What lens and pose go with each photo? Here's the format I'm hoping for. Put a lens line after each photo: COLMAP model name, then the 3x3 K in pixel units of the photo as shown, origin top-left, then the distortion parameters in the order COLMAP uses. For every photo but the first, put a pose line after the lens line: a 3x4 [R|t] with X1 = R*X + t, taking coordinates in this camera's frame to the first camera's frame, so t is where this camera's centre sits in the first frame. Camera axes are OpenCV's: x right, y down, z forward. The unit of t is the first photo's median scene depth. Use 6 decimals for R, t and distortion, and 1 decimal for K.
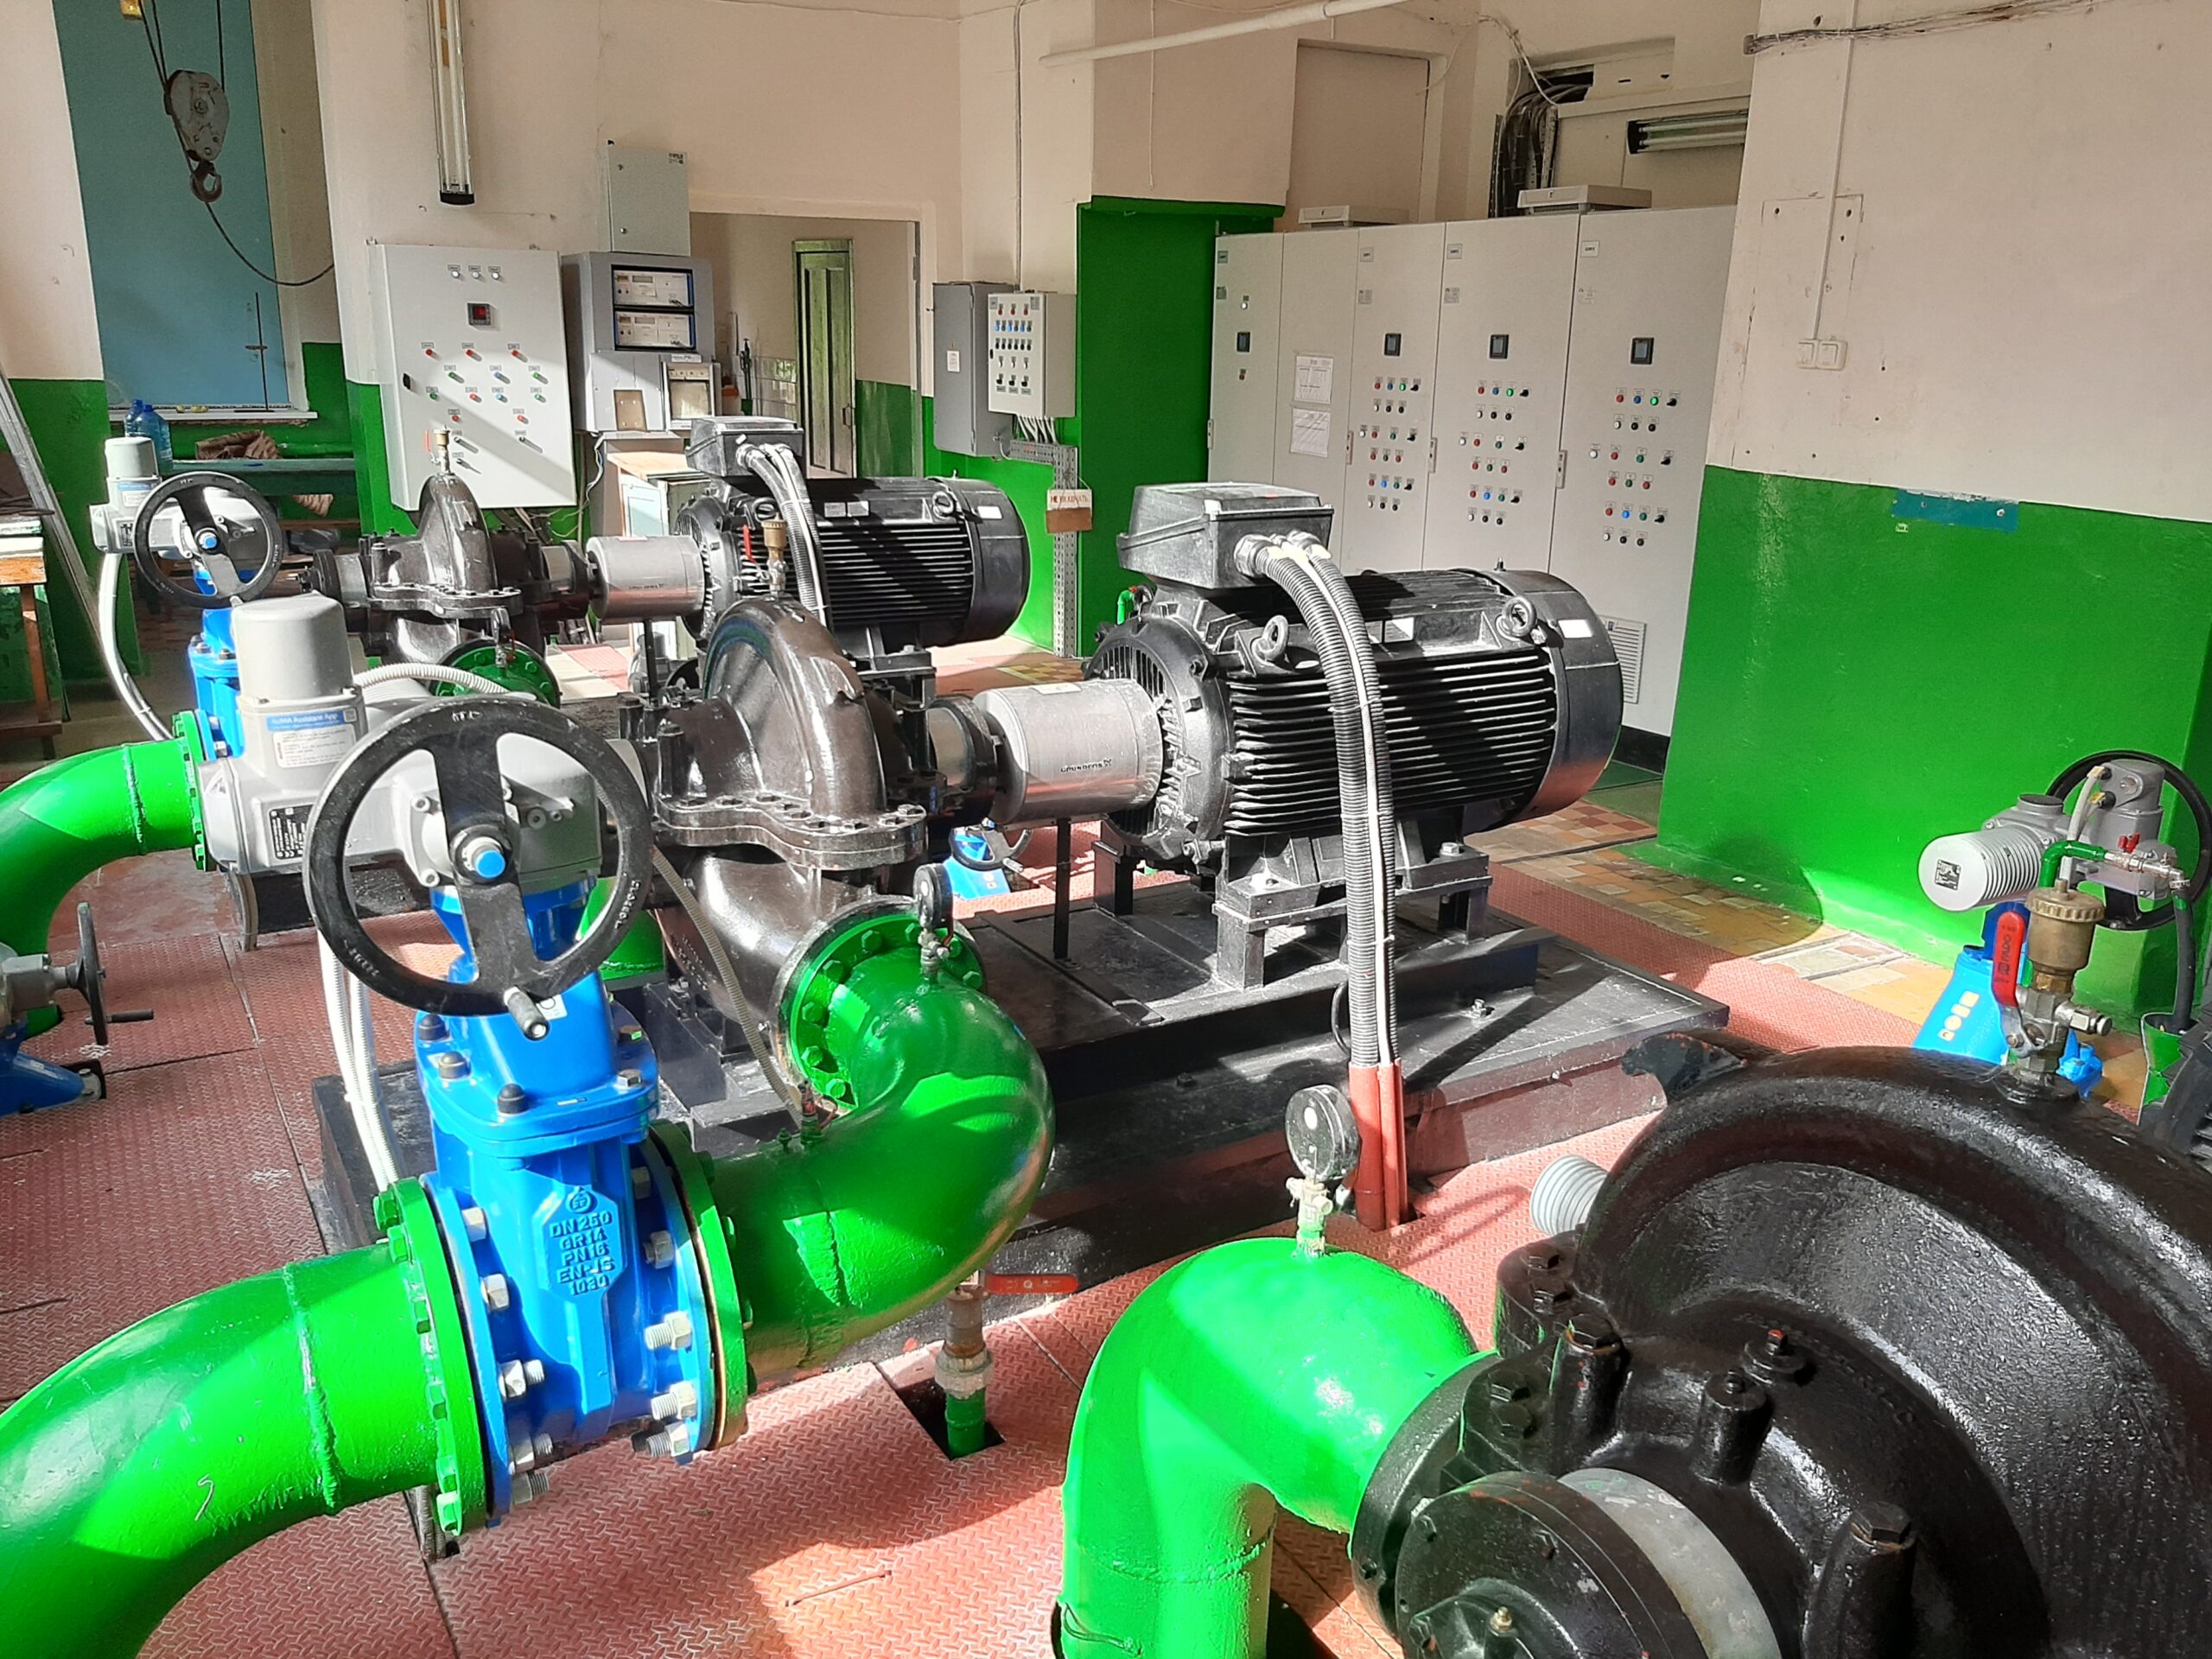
lens RADIAL K [[1728.6, 0, 1092.6], [0, 1728.6, 835.6], [0, 0, 1]] dist [0.074536, -0.138233]
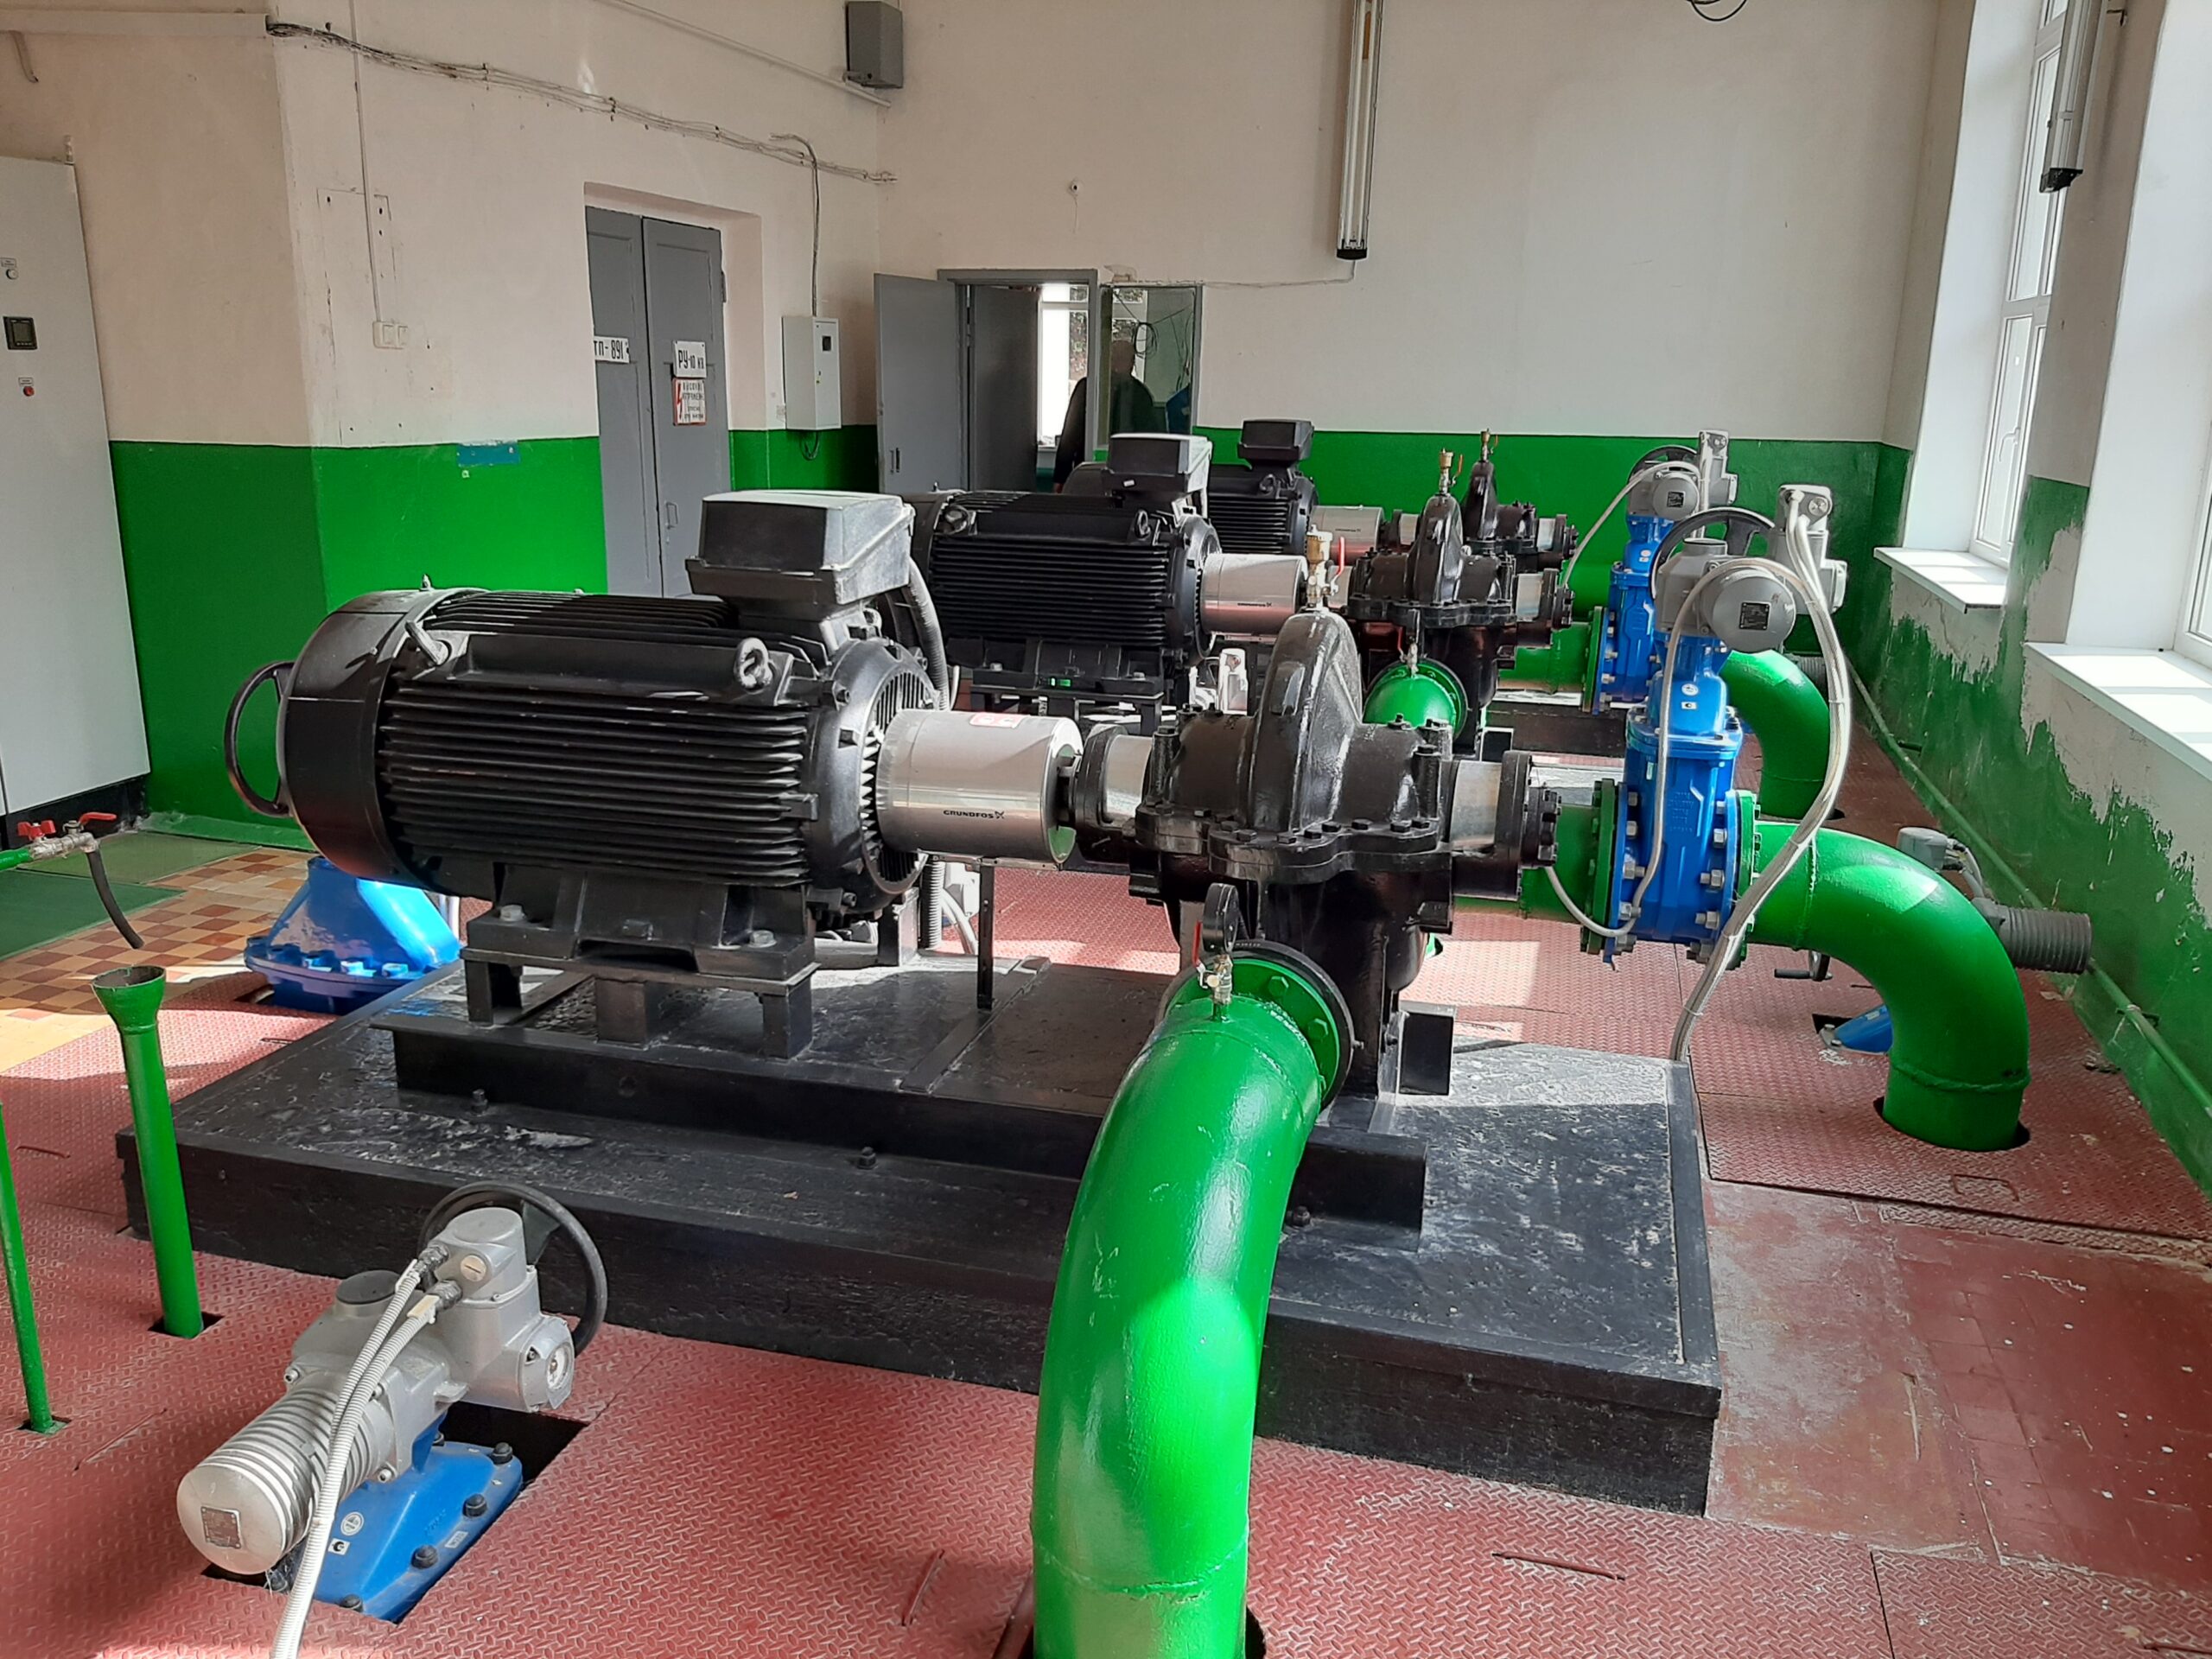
lens RADIAL K [[1728.6, 0, 1124.2], [0, 1728.6, 831.1], [0, 0, 1]] dist [0.074536, -0.138233]
pose [[-0.705600, -0.216313, 0.674787, -0.453636], [0.166533, 0.874976, 0.454624, -0.261342], [-0.688763, 0.433157, -0.581360, 0.892754]]
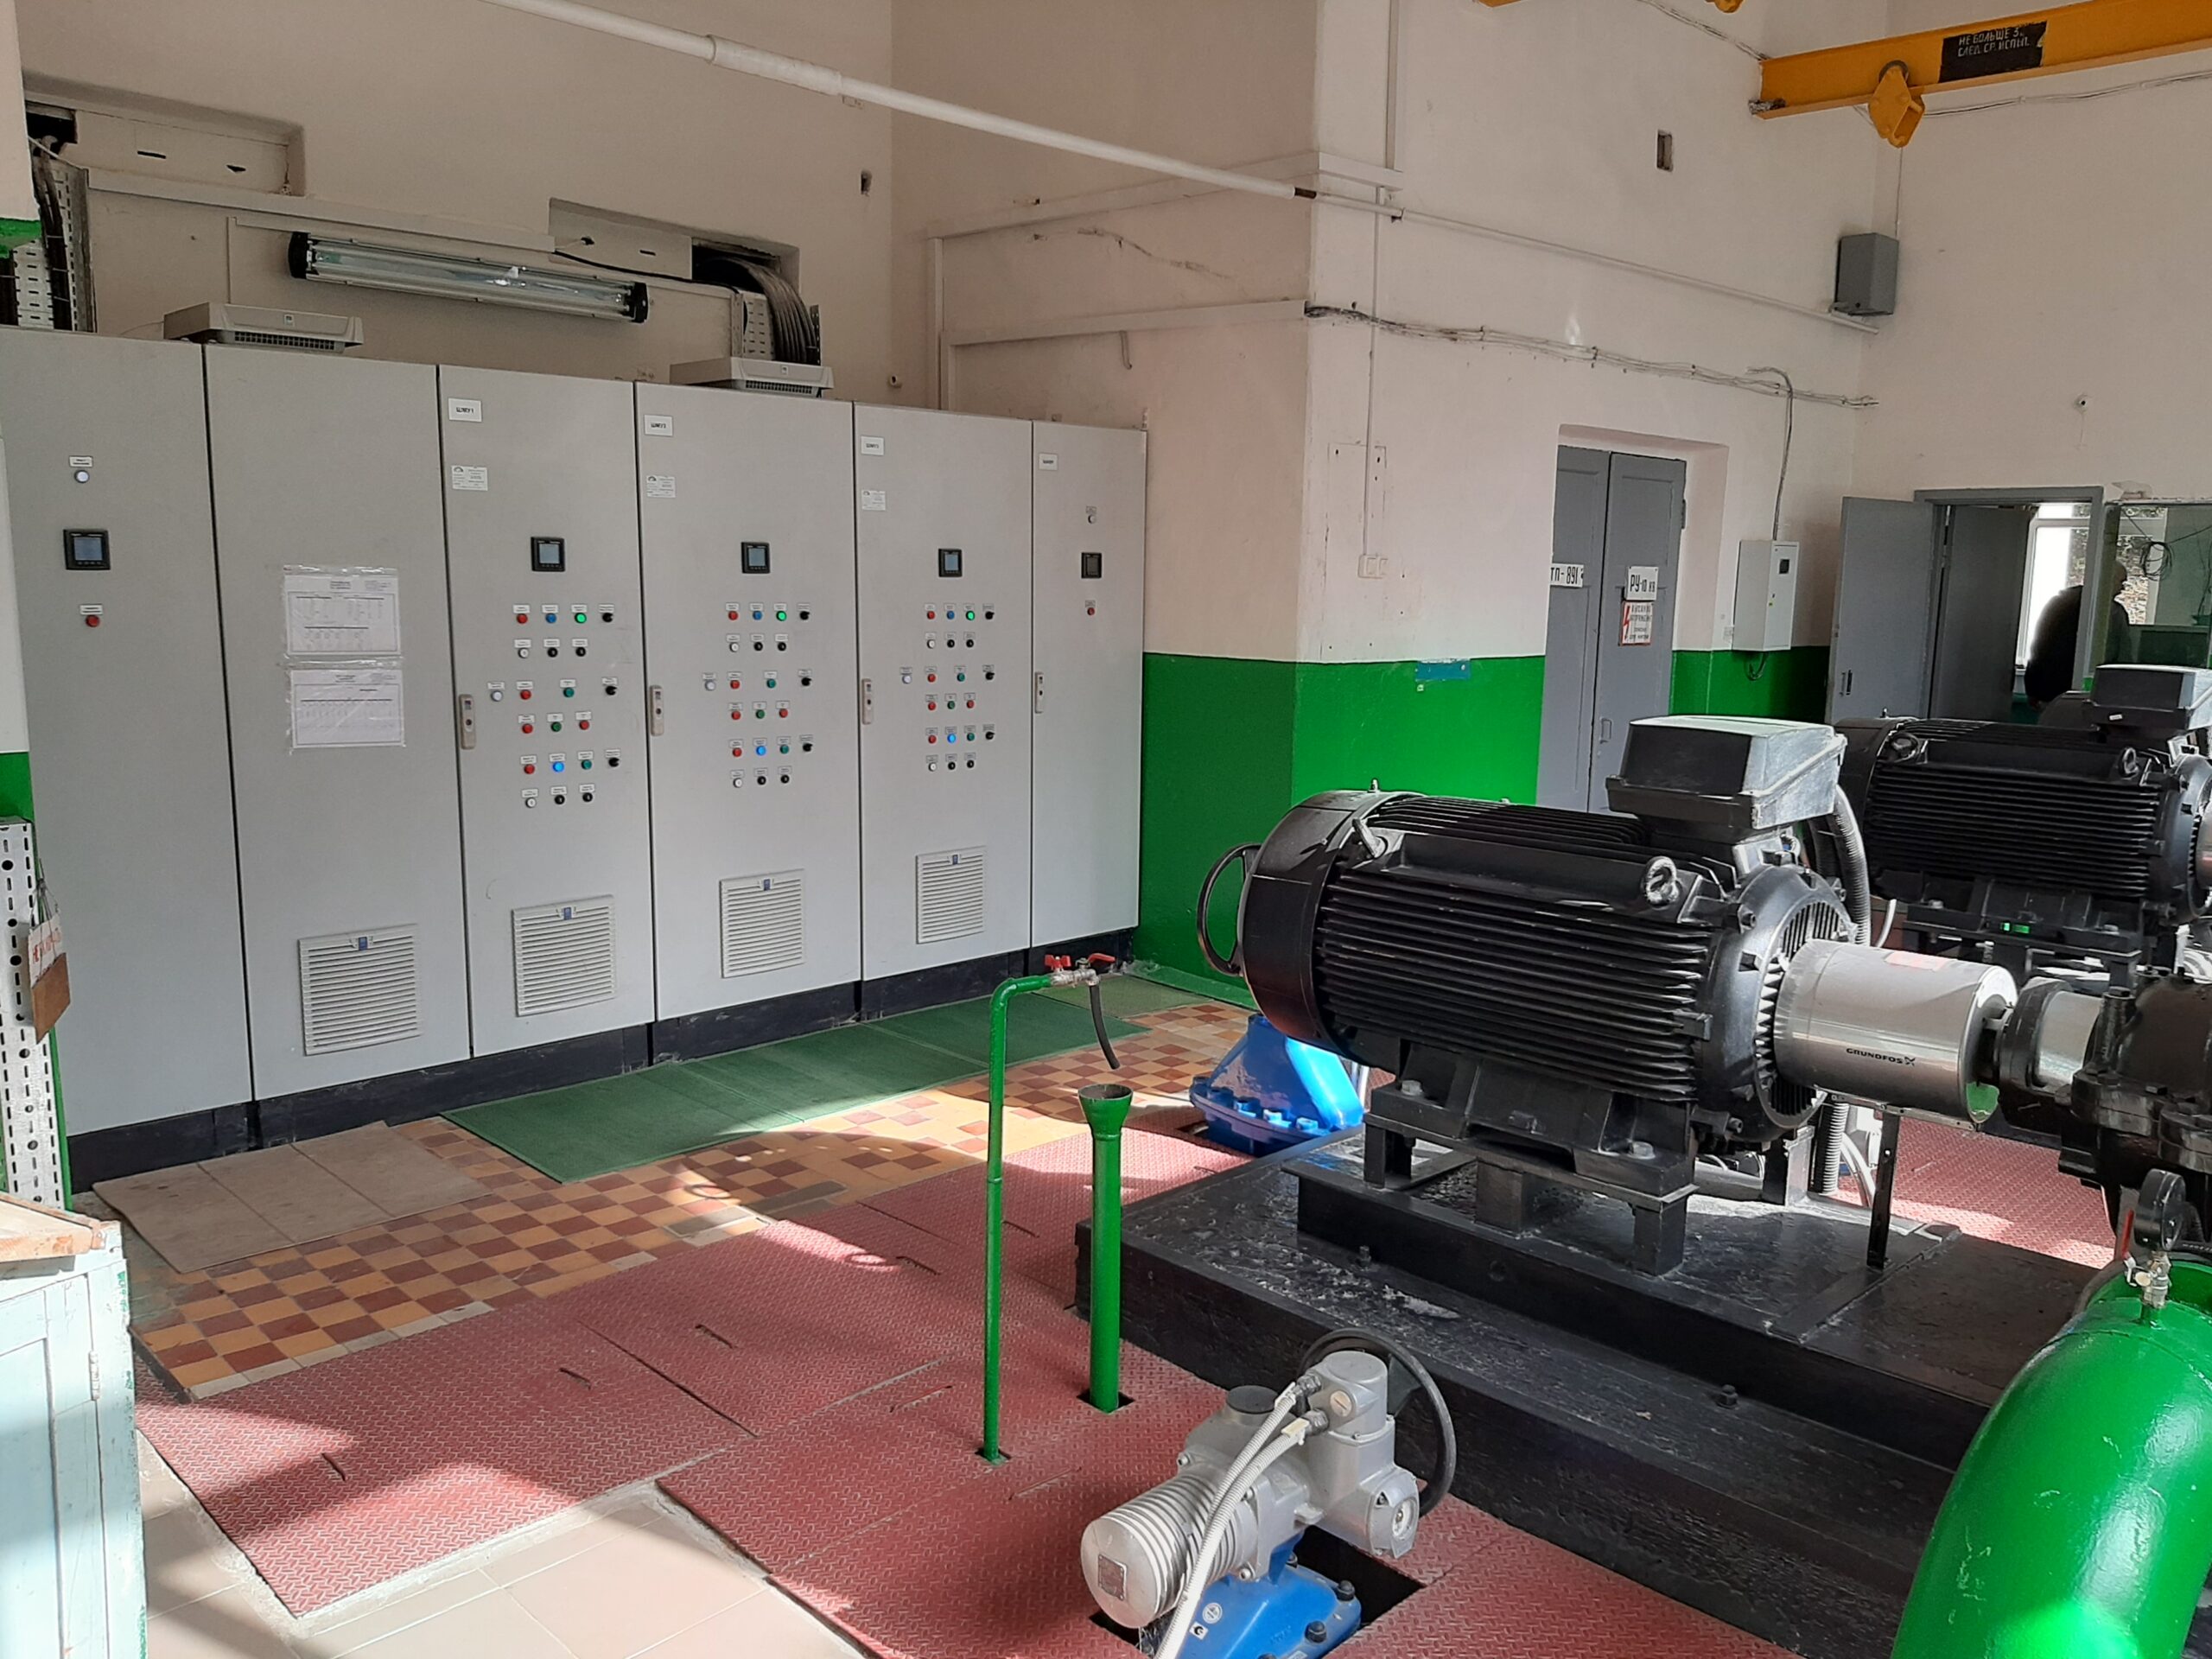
lens RADIAL K [[1728.6, 0, 1123.6], [0, 1728.6, 840.8], [0, 0, 1]] dist [0.074536, -0.138233]
pose [[-0.254515, -0.178336, 0.950483, -0.474220], [0.249209, 0.937560, 0.242643, -0.268629], [-0.934407, 0.298625, -0.194180, 0.899158]]
